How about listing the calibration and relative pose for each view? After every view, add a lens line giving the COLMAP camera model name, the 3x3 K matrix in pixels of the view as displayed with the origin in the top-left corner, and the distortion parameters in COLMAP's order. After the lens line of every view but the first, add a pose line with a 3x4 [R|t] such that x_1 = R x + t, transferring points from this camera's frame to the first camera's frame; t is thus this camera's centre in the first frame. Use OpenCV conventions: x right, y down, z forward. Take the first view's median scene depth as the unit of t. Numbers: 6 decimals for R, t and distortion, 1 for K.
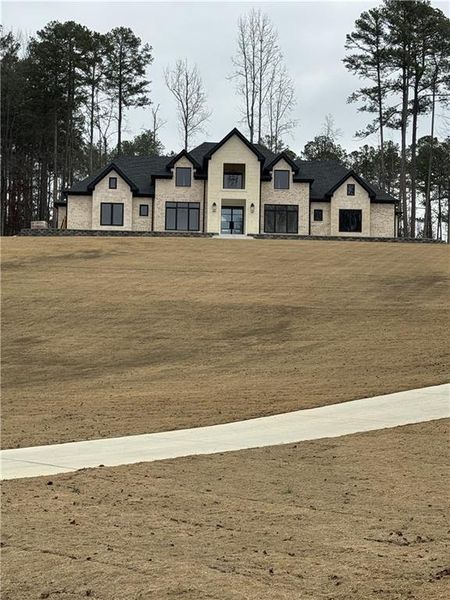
lens RADIAL K [[1254.2, 0, 225.0], [0, 1254.2, 300.0], [0, 0, 1]] dist [0.033863, -0.124606]
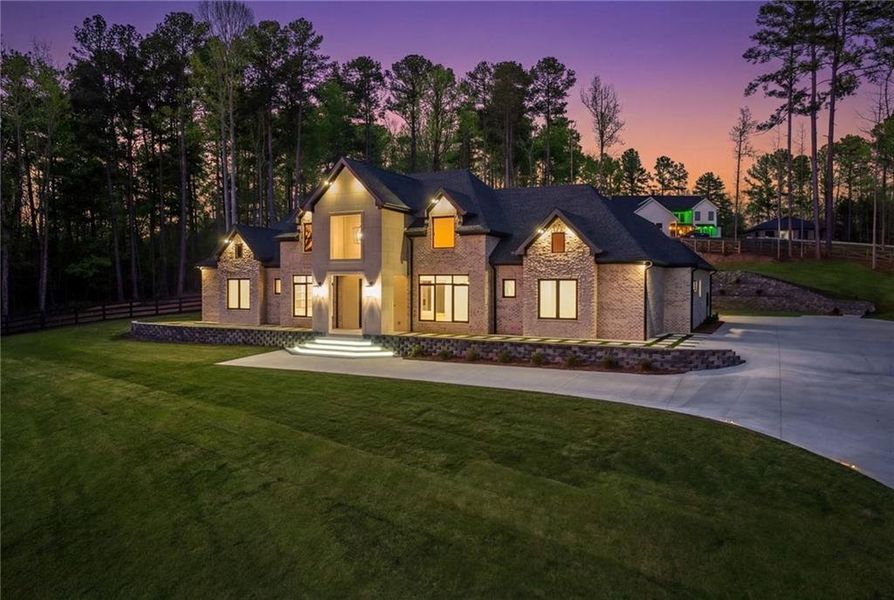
lens RADIAL K [[632.8, 0, 447.0], [0, 632.8, 300.0], [0, 0, 1]] dist [-0.025983, 0.000760]
pose [[0.876610, -0.004826, -0.481177, 0.191419], [0.054059, 0.994607, 0.088510, -0.090146], [0.478155, -0.103601, 0.872144, 0.732281]]
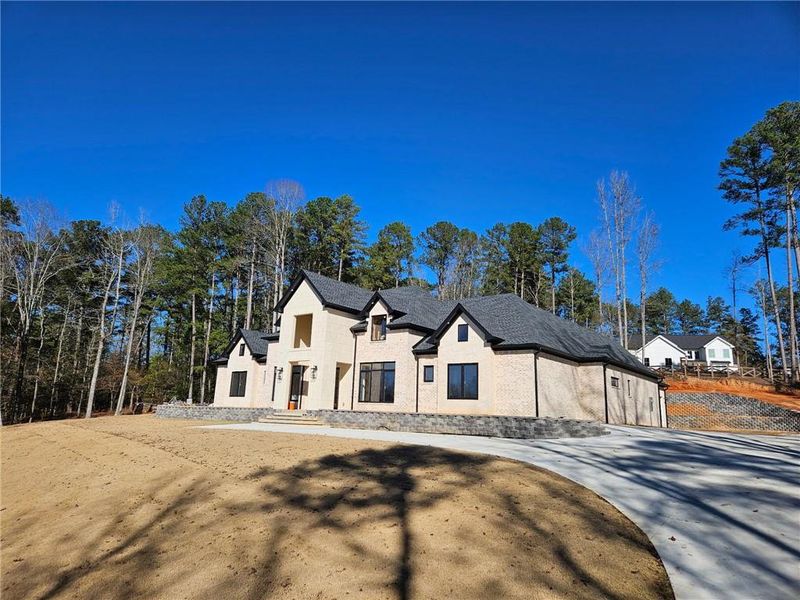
lens RADIAL K [[529.3, 0, 397.4], [0, 529.3, 301.9], [0, 0, 1]] dist [0.046178, 0.000228]
pose [[0.763917, -0.128944, -0.632301, 0.250369], [0.030812, 0.986004, -0.163849, -0.059701], [0.644579, 0.105685, 0.757198, 0.768929]]
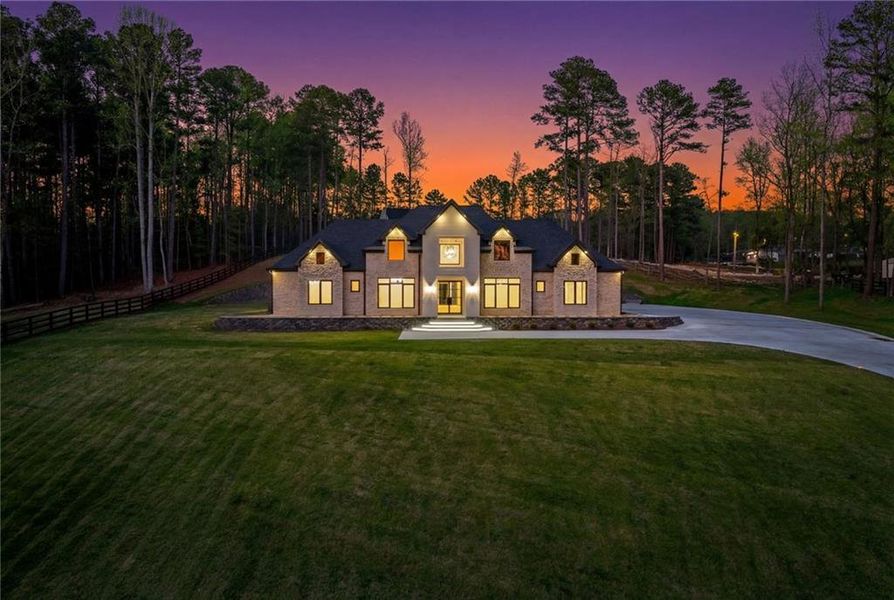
lens RADIAL K [[632.8, 0, 447.0], [0, 632.8, 300.0], [0, 0, 1]] dist [-0.025983, 0.000760]
pose [[0.999781, -0.019193, 0.008316, -0.000323], [0.018185, 0.994003, 0.107826, -0.110560], [-0.010336, -0.107651, 0.994135, 0.528279]]
